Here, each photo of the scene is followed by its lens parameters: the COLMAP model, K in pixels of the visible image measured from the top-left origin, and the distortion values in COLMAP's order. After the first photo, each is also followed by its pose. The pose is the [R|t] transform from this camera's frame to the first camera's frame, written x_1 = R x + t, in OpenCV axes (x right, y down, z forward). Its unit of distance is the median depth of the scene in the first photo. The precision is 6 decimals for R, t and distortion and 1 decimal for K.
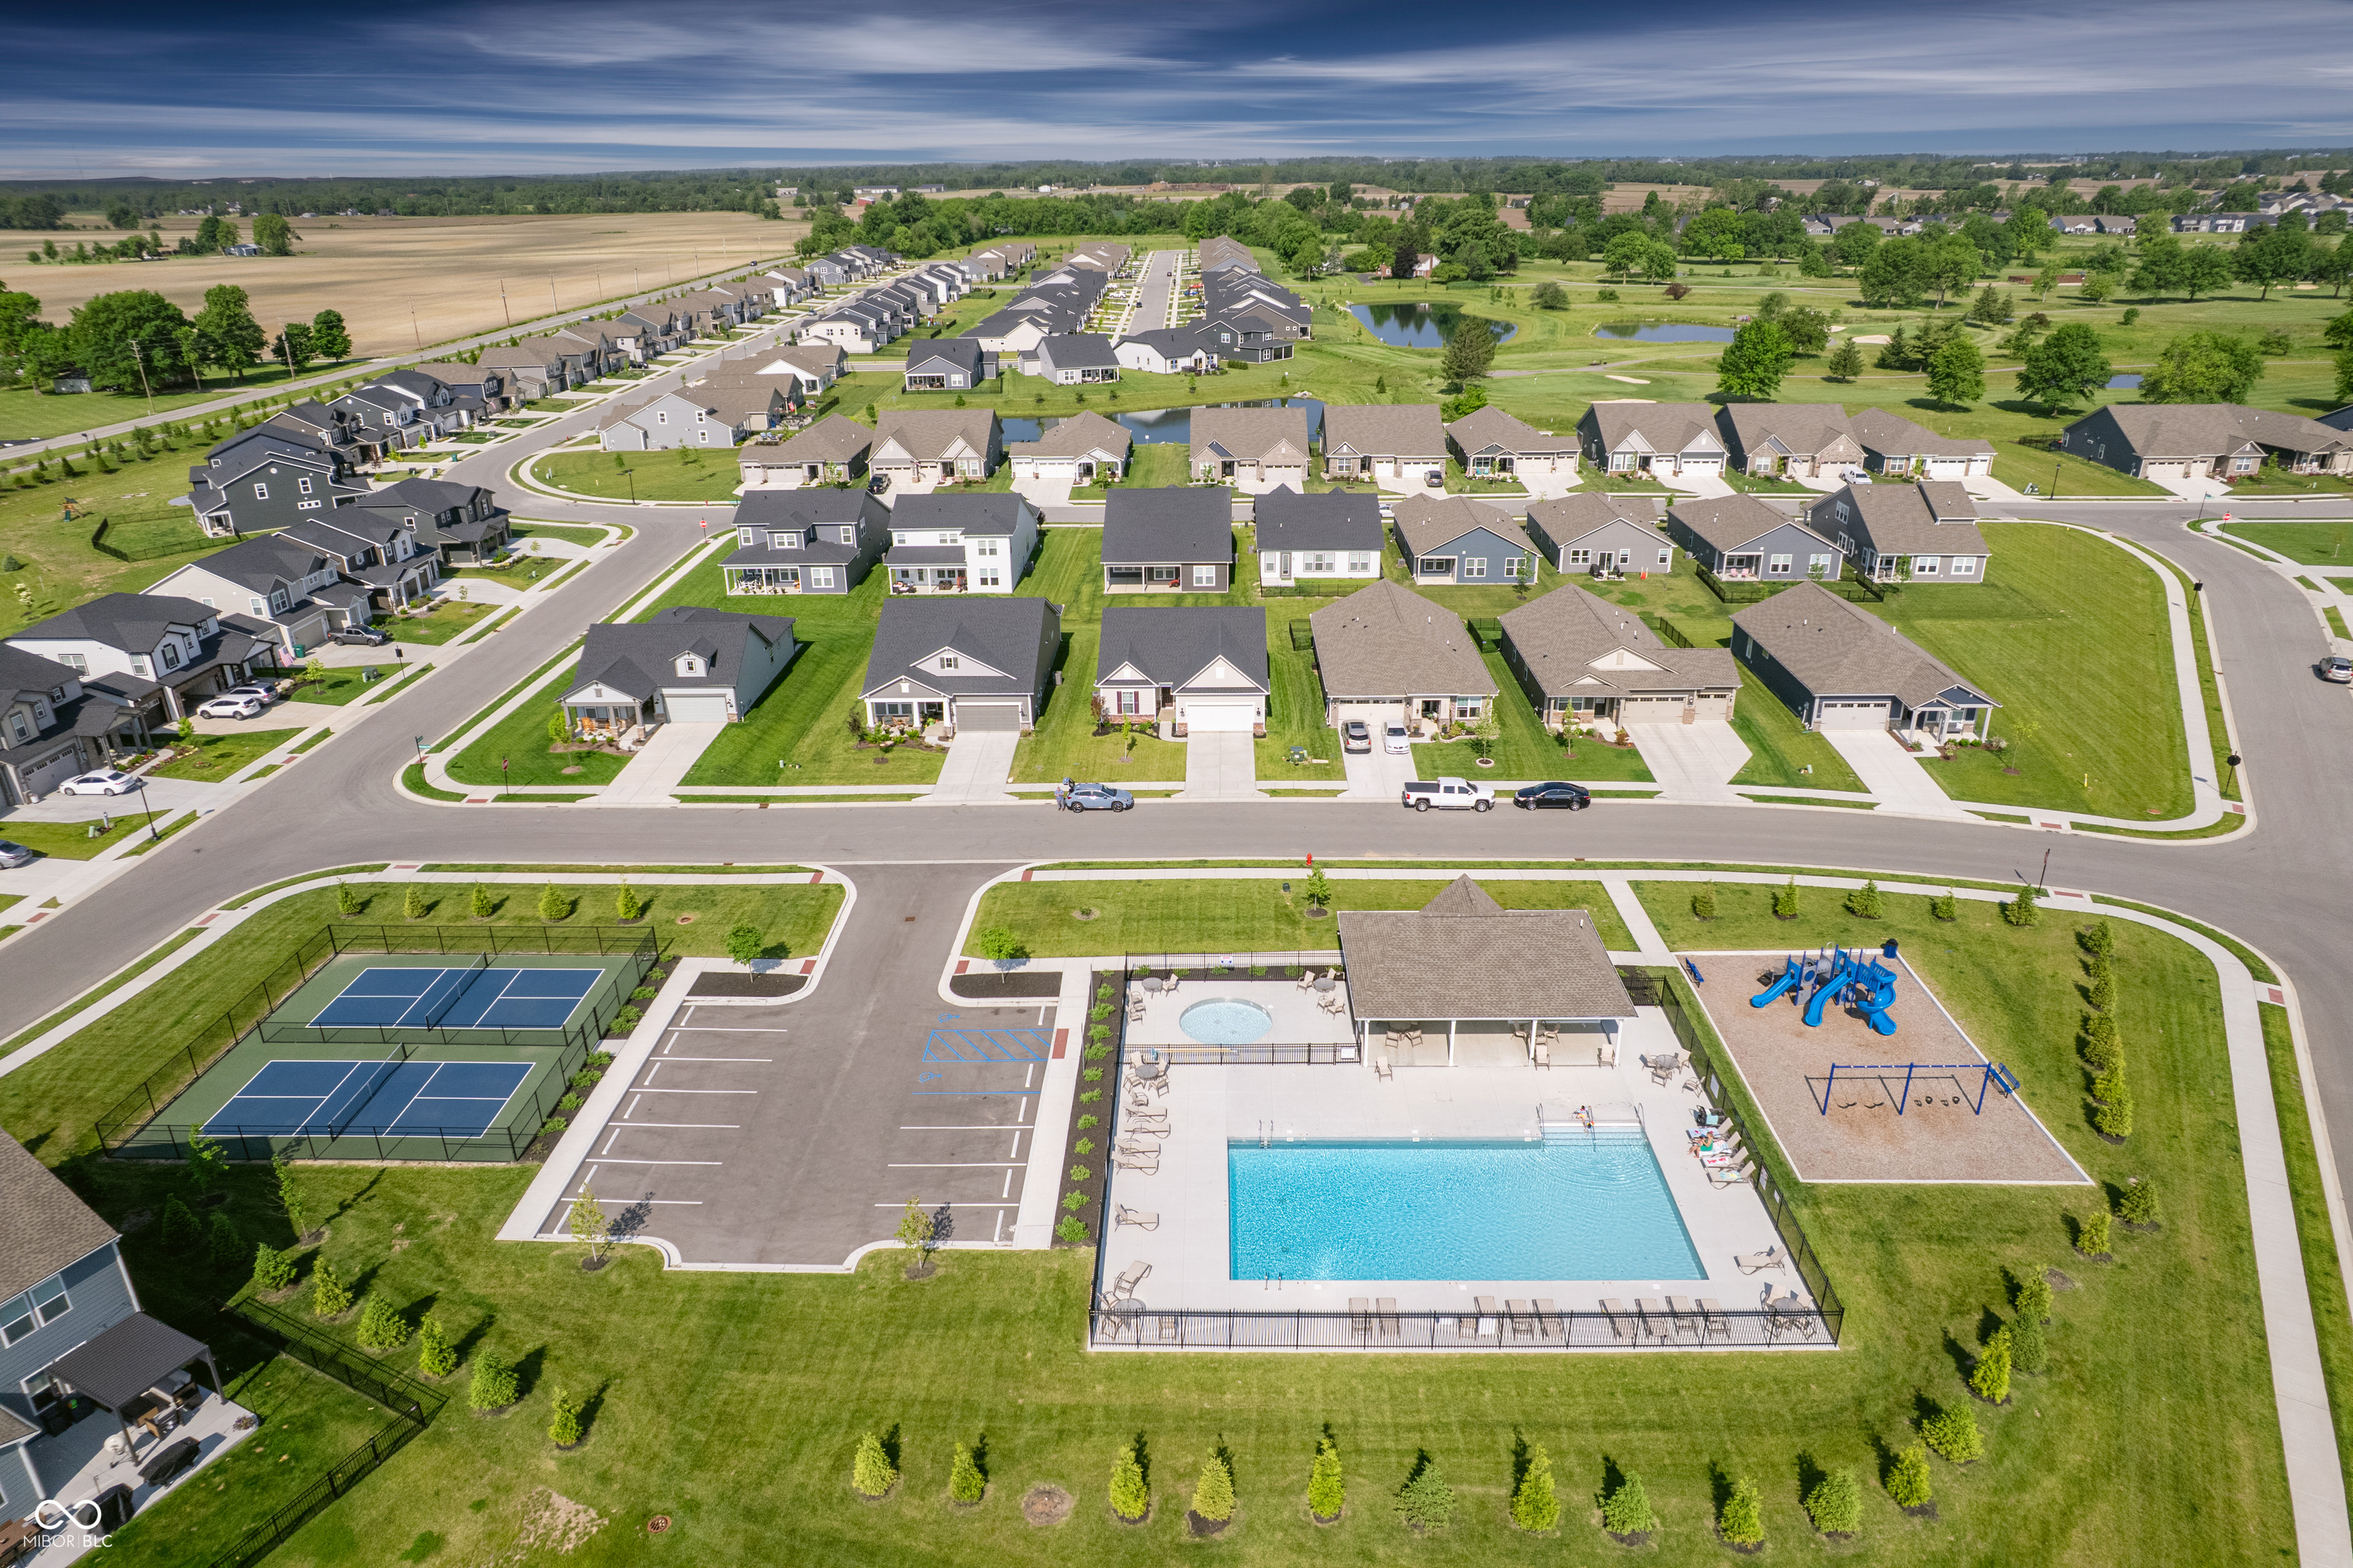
lens RADIAL K [[1507.7, 0, 1176.5], [0, 1507.7, 784.0], [0, 0, 1]] dist [-0.075036, 0.064924]
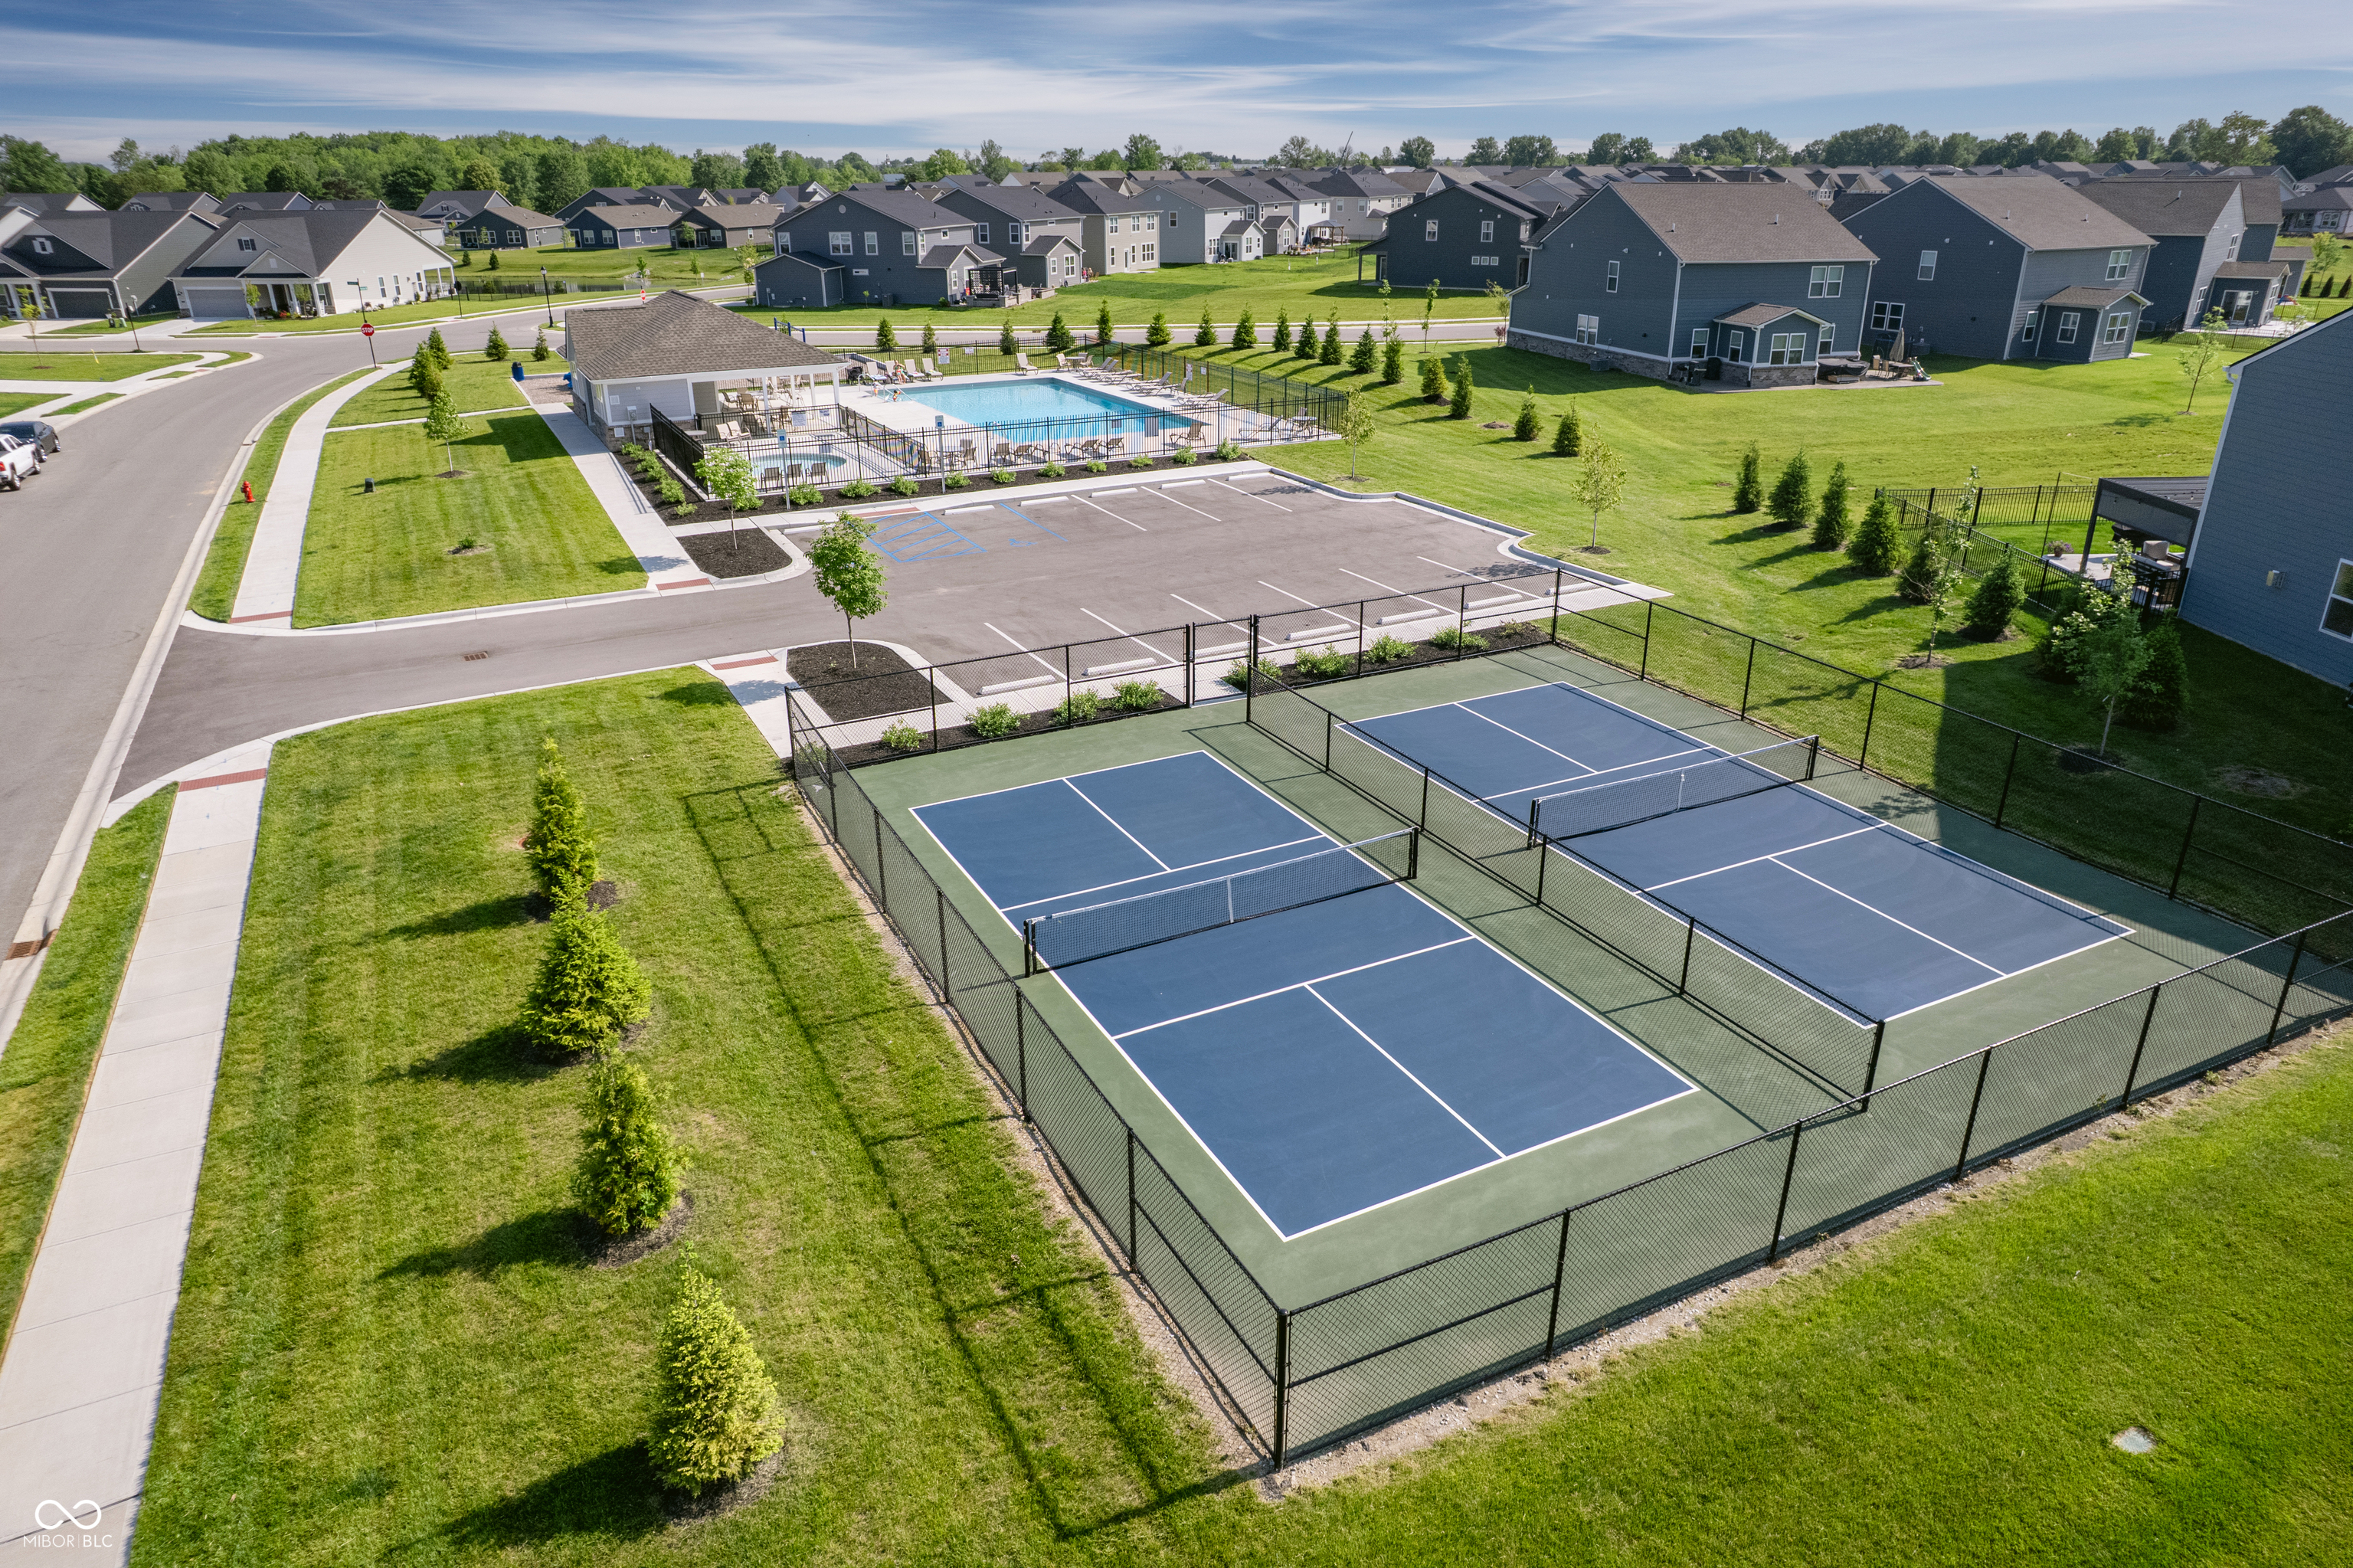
lens RADIAL K [[1507.7, 0, 1176.5], [0, 1507.7, 784.0], [0, 0, 1]] dist [-0.075036, 0.064924]
pose [[-0.471631, -0.322599, 0.820667, -0.721870], [0.354935, 0.782504, 0.511575, -0.034717], [-0.807208, 0.532558, -0.254552, 1.085414]]
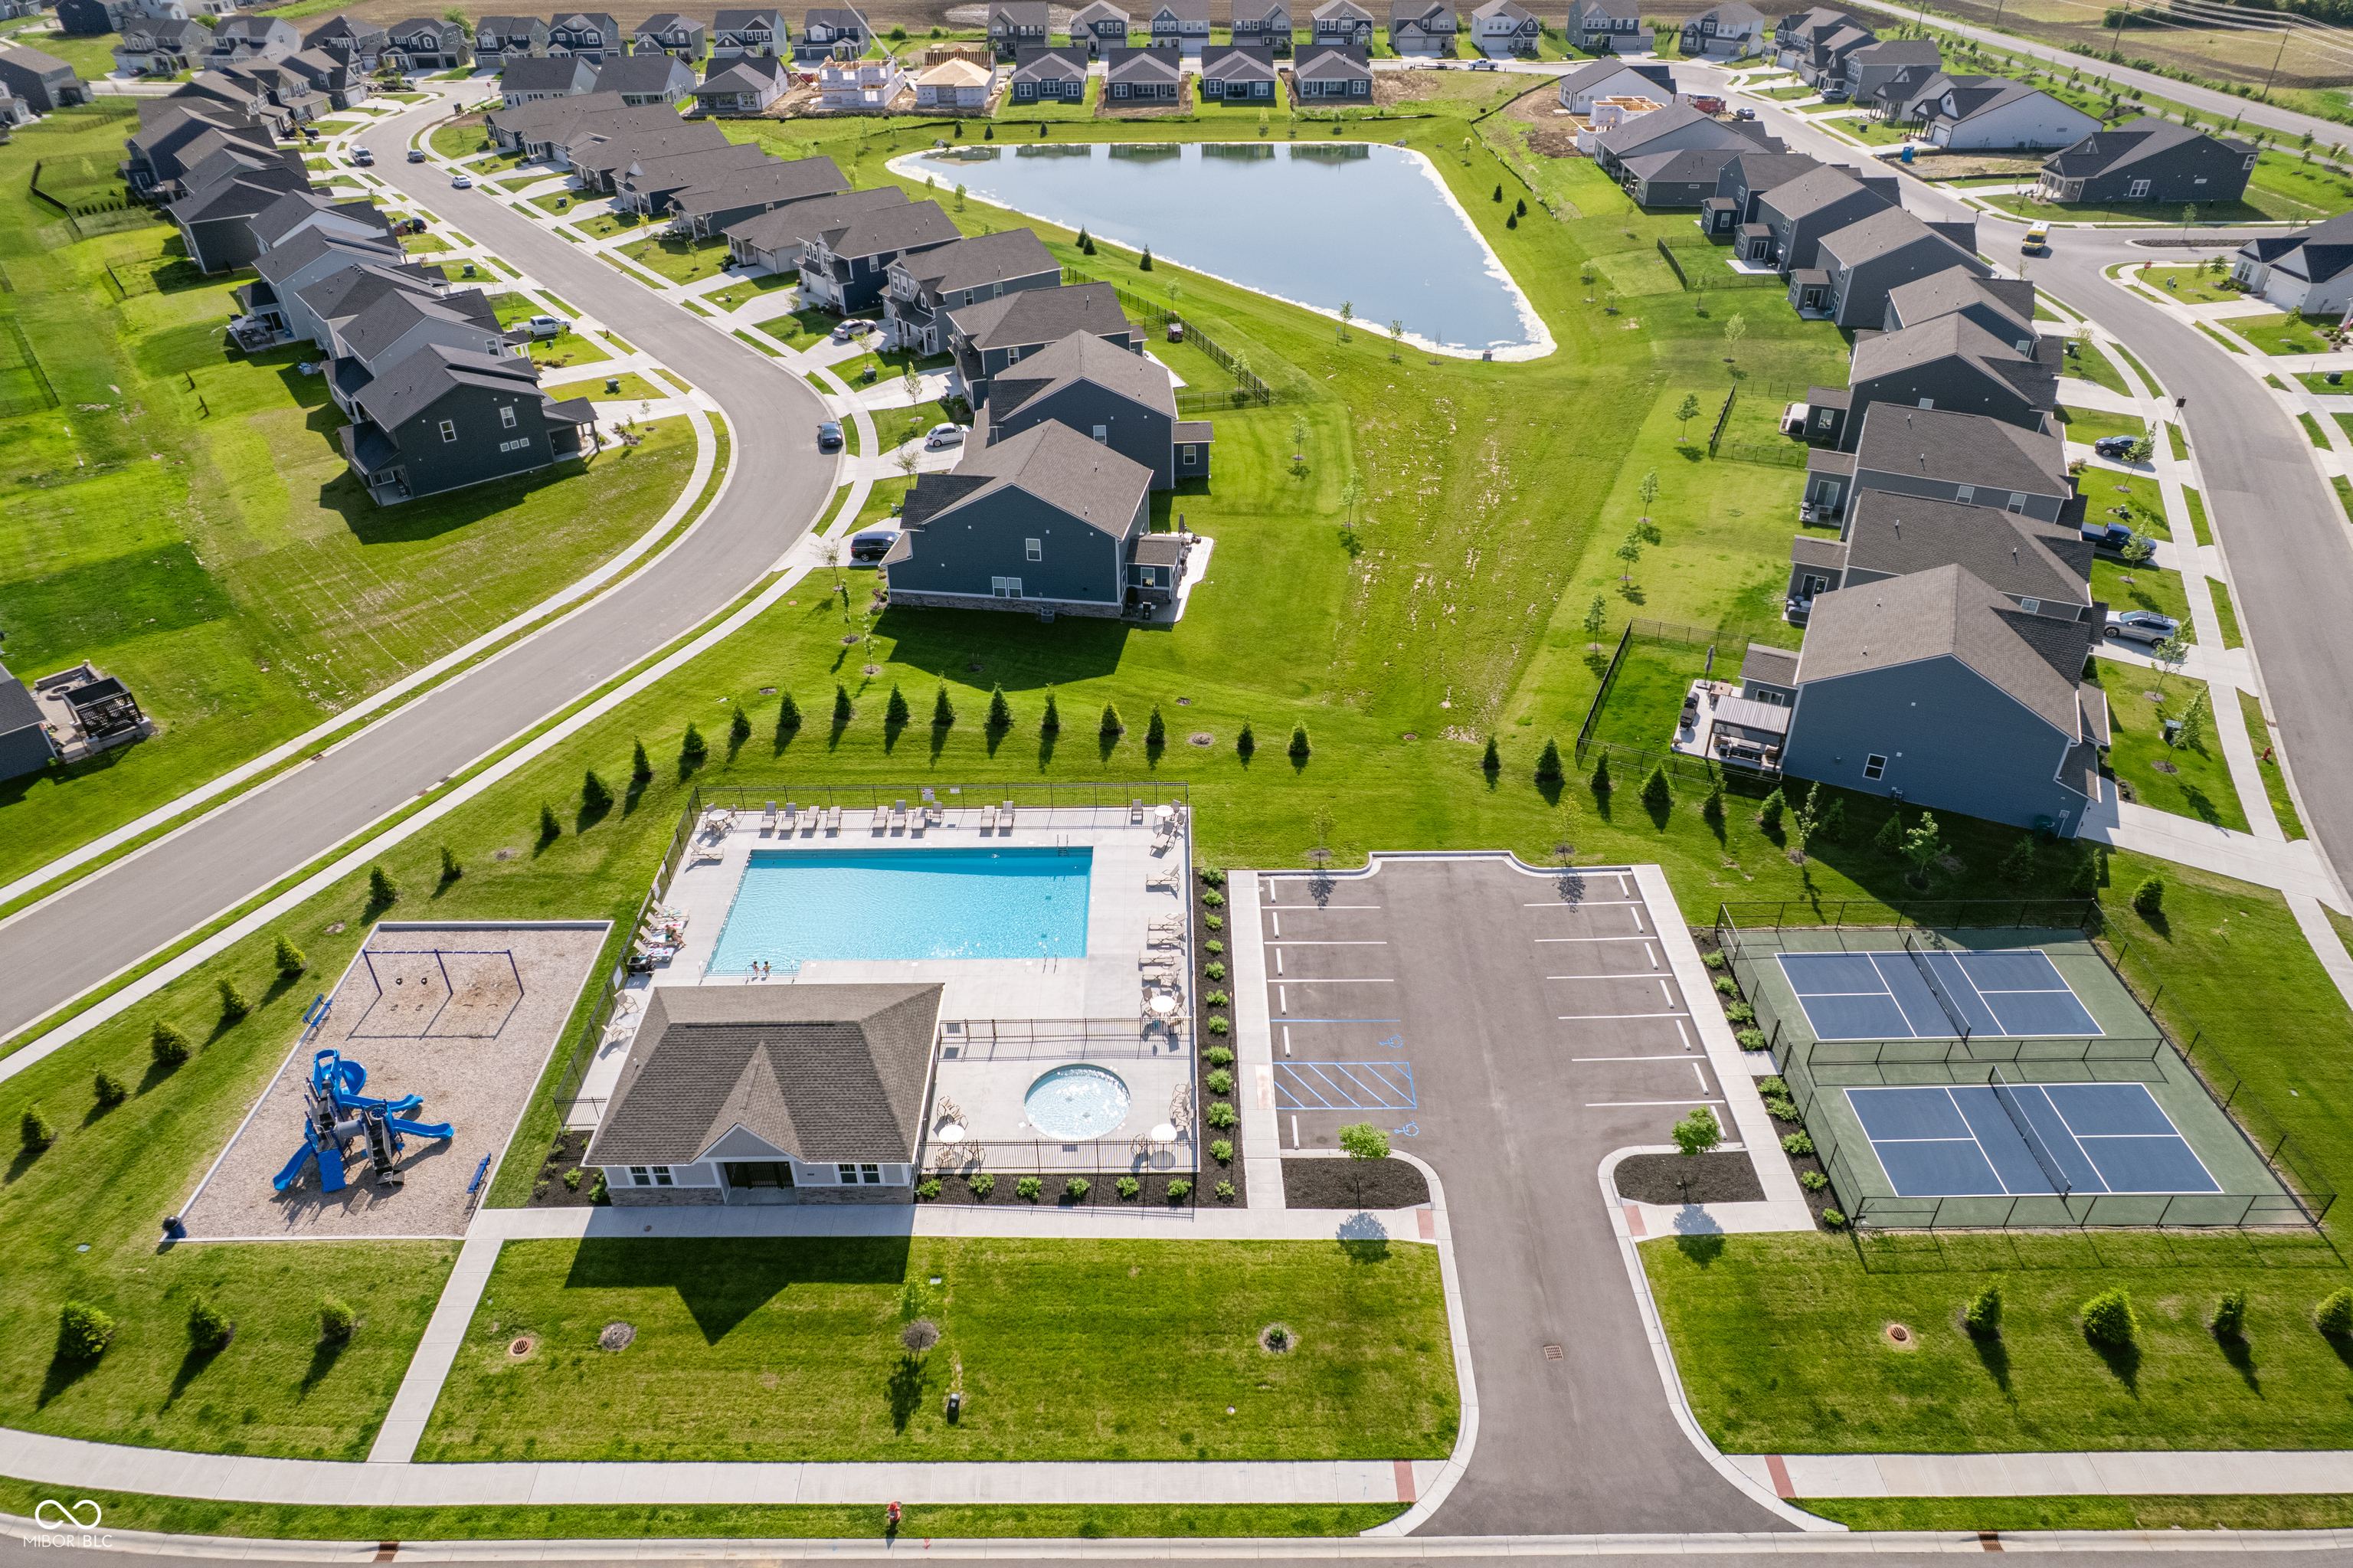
lens RADIAL K [[1507.7, 0, 1176.5], [0, 1507.7, 784.0], [0, 0, 1]] dist [-0.075036, 0.064924]
pose [[-0.999333, 0.033590, -0.014301, -0.017573], [0.006463, 0.548321, 0.836243, -0.645568], [0.035931, 0.835593, -0.548173, 1.281017]]
